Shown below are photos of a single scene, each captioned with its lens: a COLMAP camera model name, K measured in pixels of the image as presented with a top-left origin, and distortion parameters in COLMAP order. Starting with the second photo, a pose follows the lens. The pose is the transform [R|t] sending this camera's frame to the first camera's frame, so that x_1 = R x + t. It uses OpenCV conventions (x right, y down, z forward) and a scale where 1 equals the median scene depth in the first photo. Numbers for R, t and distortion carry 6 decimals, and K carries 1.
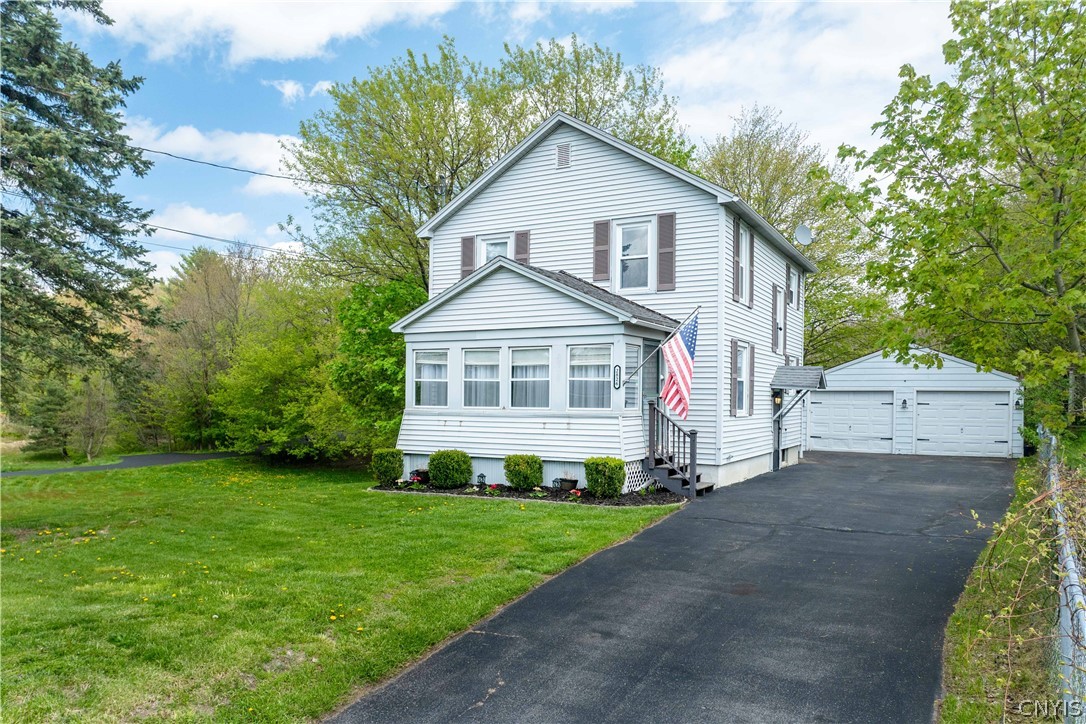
lens RADIAL K [[771.2, 0, 541.4], [0, 771.2, 403.3], [0, 0, 1]] dist [-0.039685, 0.003417]
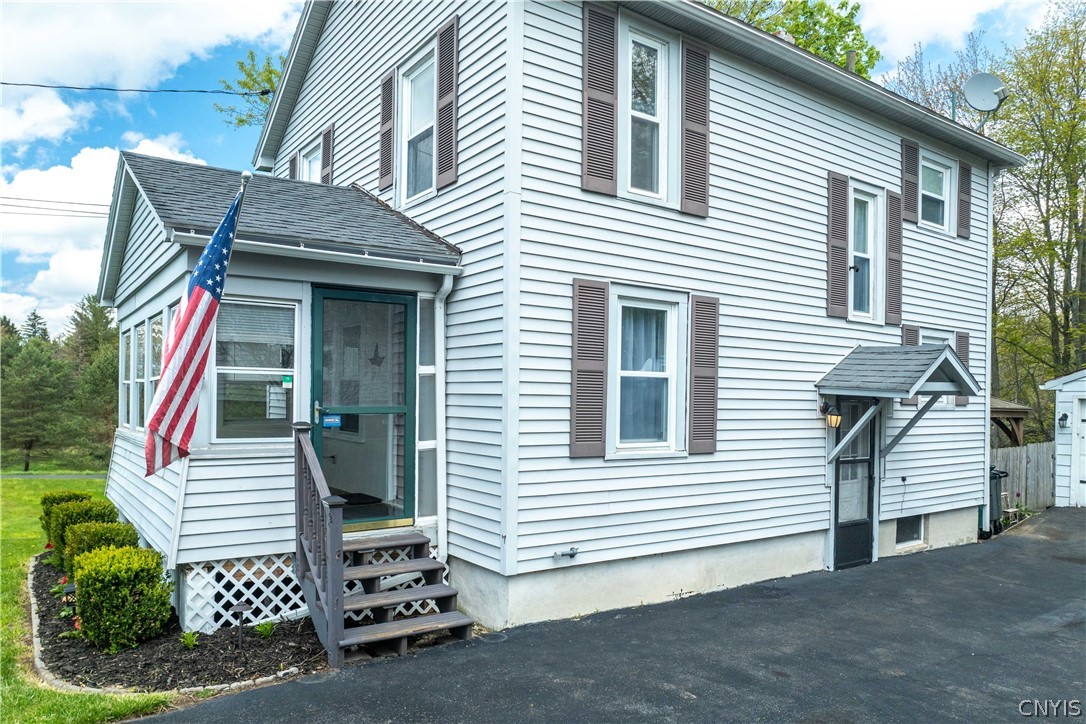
lens RADIAL K [[757.3, 0, 543.3], [0, 757.3, 413.2], [0, 0, 1]] dist [-0.040821, 0.006195]
pose [[0.898788, 0.008910, -0.438293, 0.389574], [-0.006847, 0.999957, 0.006287, -0.010742], [0.438330, -0.002650, 0.898810, 0.570484]]
